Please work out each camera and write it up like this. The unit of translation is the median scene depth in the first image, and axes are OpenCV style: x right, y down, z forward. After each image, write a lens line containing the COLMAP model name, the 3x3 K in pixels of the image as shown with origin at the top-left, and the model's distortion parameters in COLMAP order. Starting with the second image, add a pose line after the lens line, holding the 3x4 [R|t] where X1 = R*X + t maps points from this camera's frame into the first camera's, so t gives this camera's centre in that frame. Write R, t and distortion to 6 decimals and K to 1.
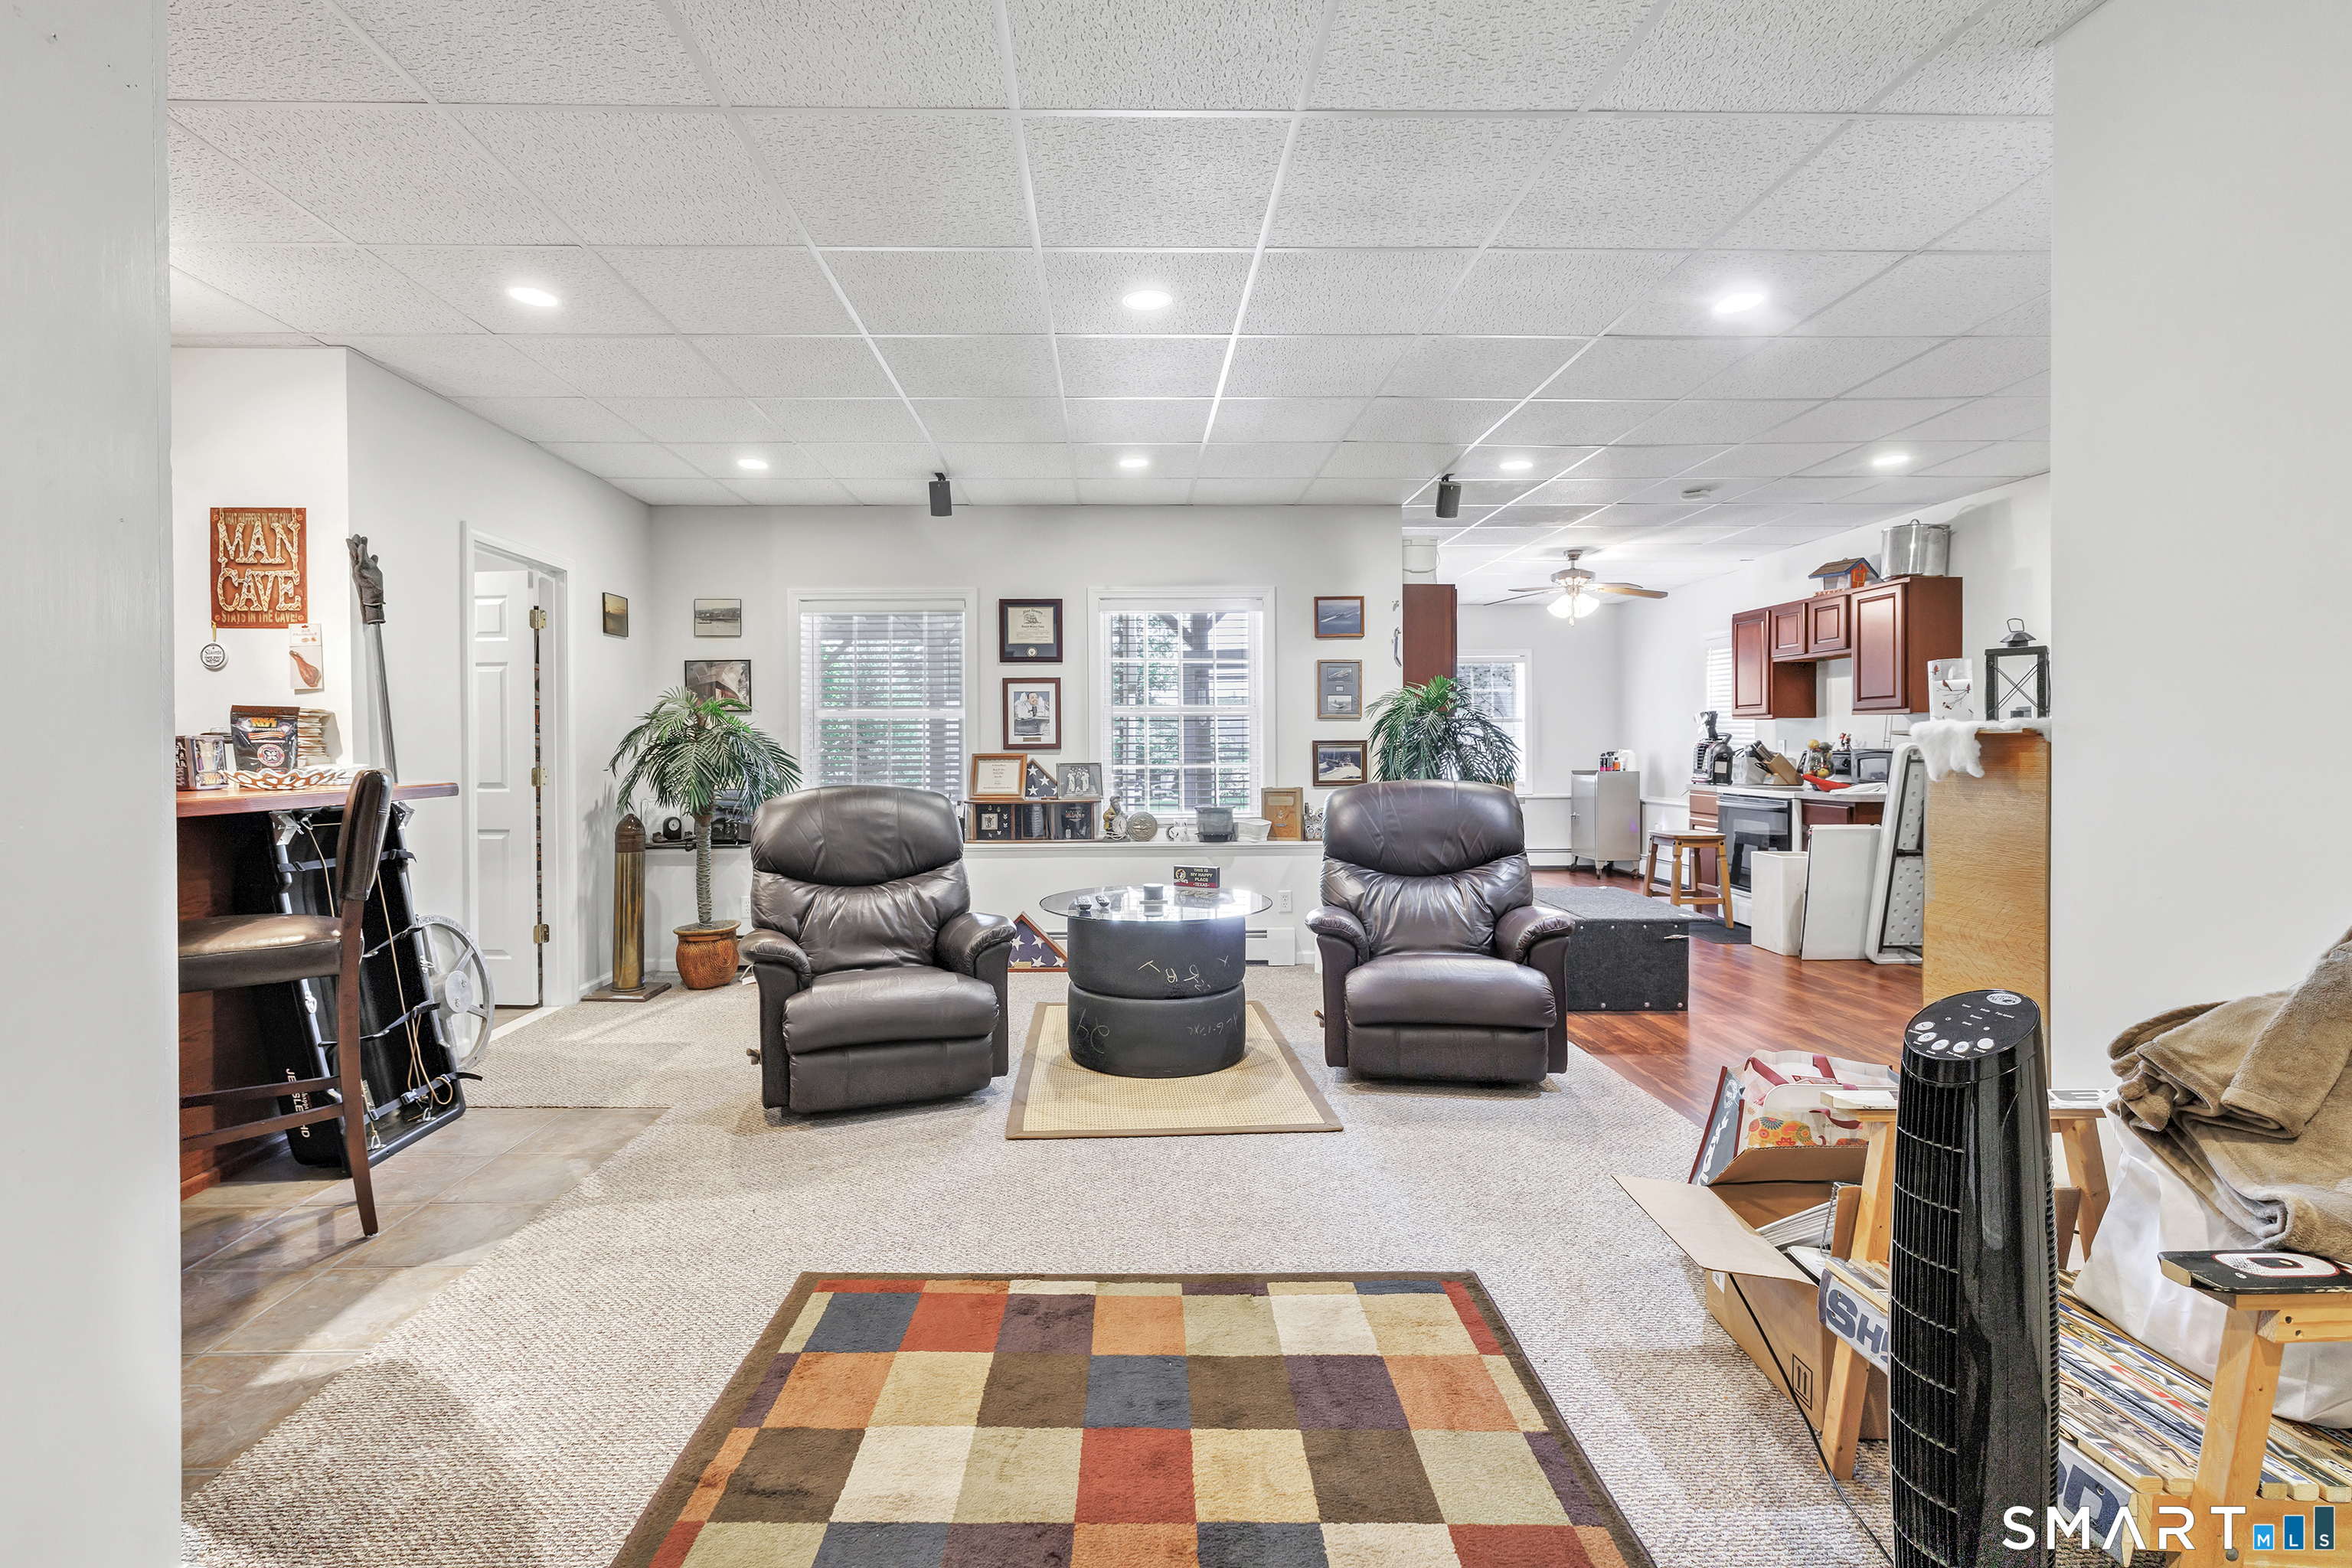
lens RADIAL K [[1015.2, 0, 1143.0], [0, 1015.2, 756.1], [0, 0, 1]] dist [-0.004767, -0.000305]
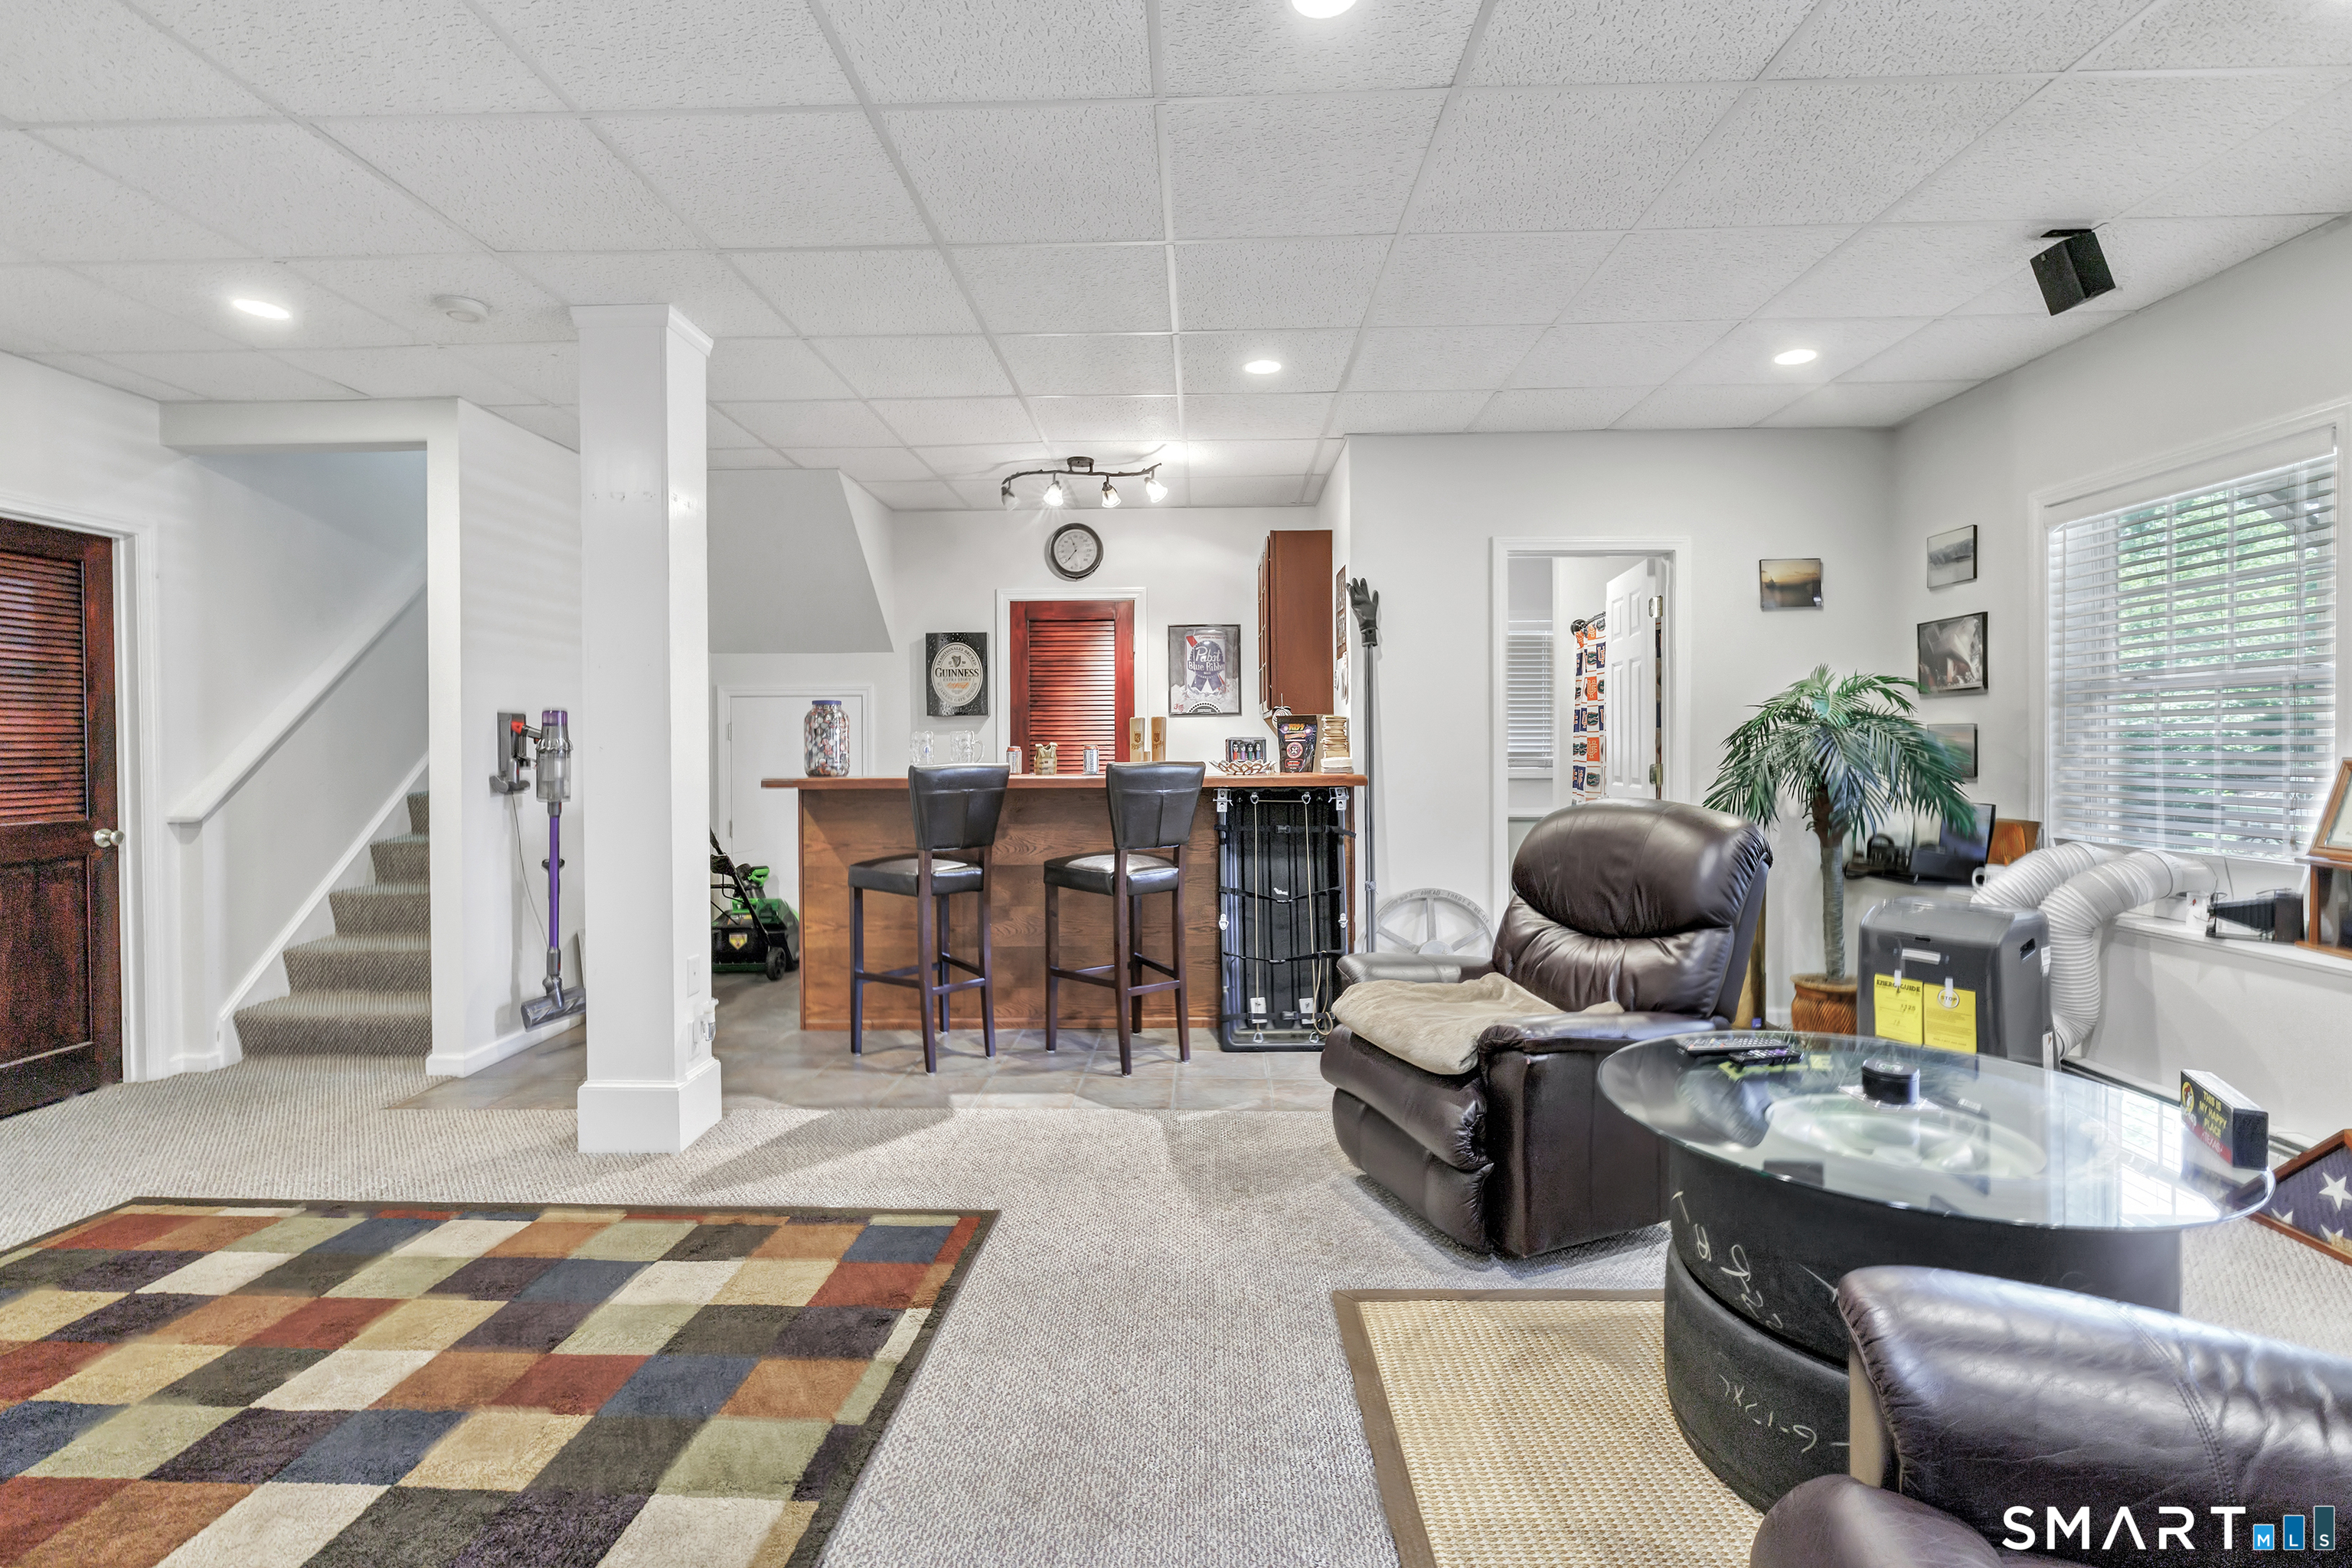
lens RADIAL K [[1015.2, 0, 1171.9], [0, 1015.2, 778.1], [0, 0, 1]] dist [-0.004767, -0.000305]
pose [[-0.044320, 0.034013, -0.998438, 0.559538], [-0.002042, 0.999415, 0.034136, -0.012558], [0.999015, 0.003551, -0.044225, 0.887173]]
